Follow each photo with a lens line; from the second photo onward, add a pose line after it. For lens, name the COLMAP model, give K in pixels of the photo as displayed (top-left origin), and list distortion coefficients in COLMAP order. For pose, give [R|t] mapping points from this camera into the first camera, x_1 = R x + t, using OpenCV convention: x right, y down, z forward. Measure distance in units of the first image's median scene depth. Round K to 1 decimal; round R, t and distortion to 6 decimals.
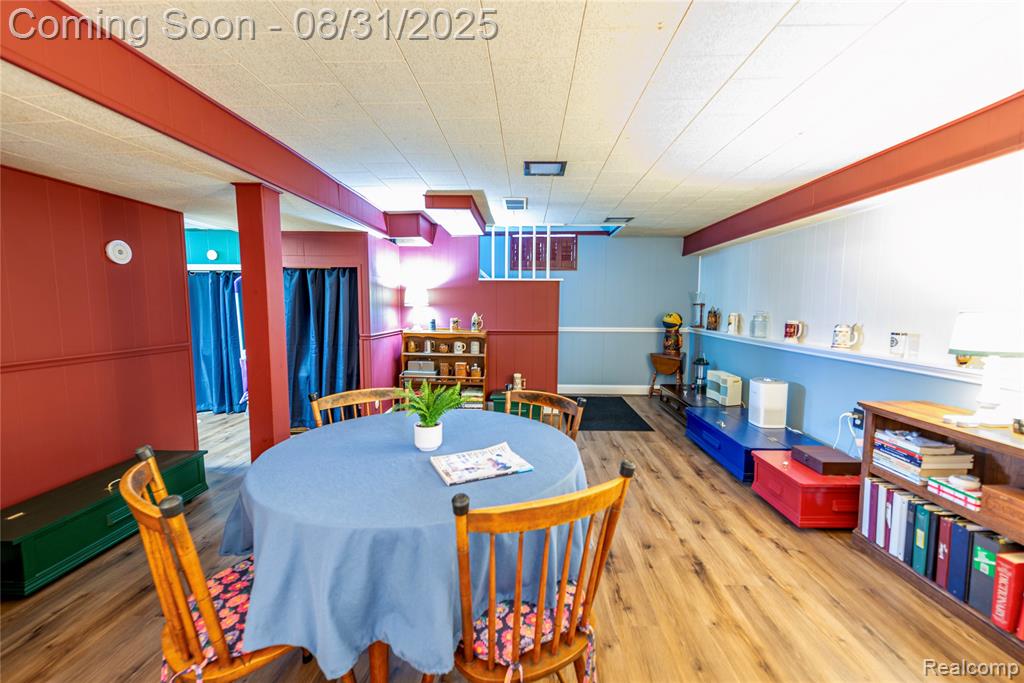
lens RADIAL K [[407.6, 0, 513.4], [0, 407.6, 342.7], [0, 0, 1]] dist [0.009245, -0.000410]
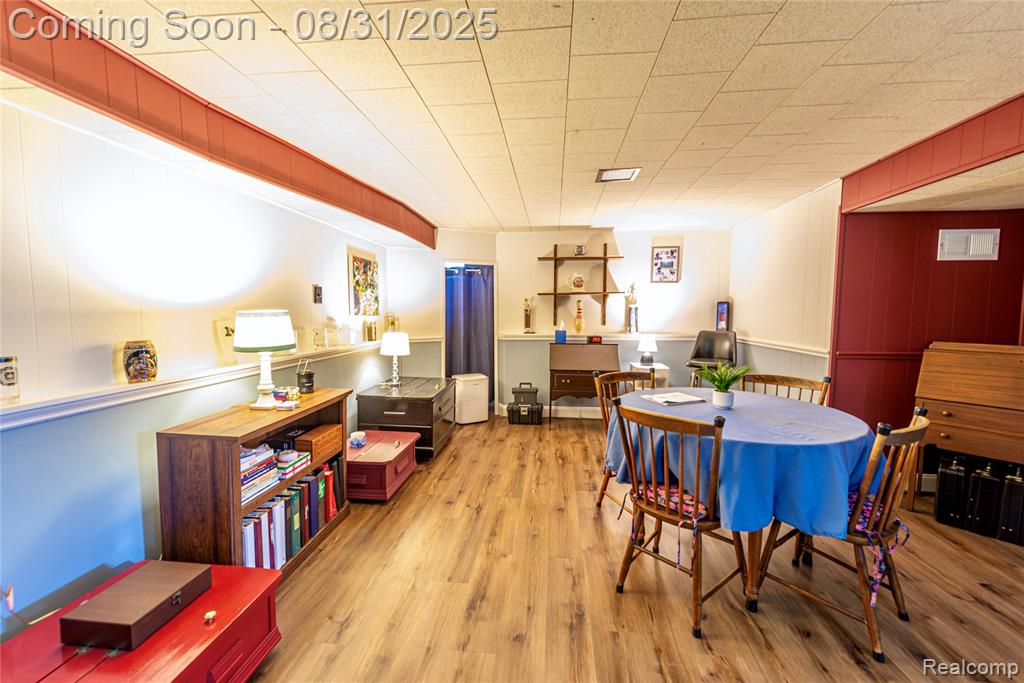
lens RADIAL K [[407.6, 0, 513.4], [0, 407.6, 342.7], [0, 0, 1]] dist [0.009245, -0.000410]
pose [[-0.997929, -0.009237, 0.063665, 0.344246], [0.002030, 0.984624, 0.174673, -0.171817], [-0.064299, 0.174440, -0.982566, 1.894256]]
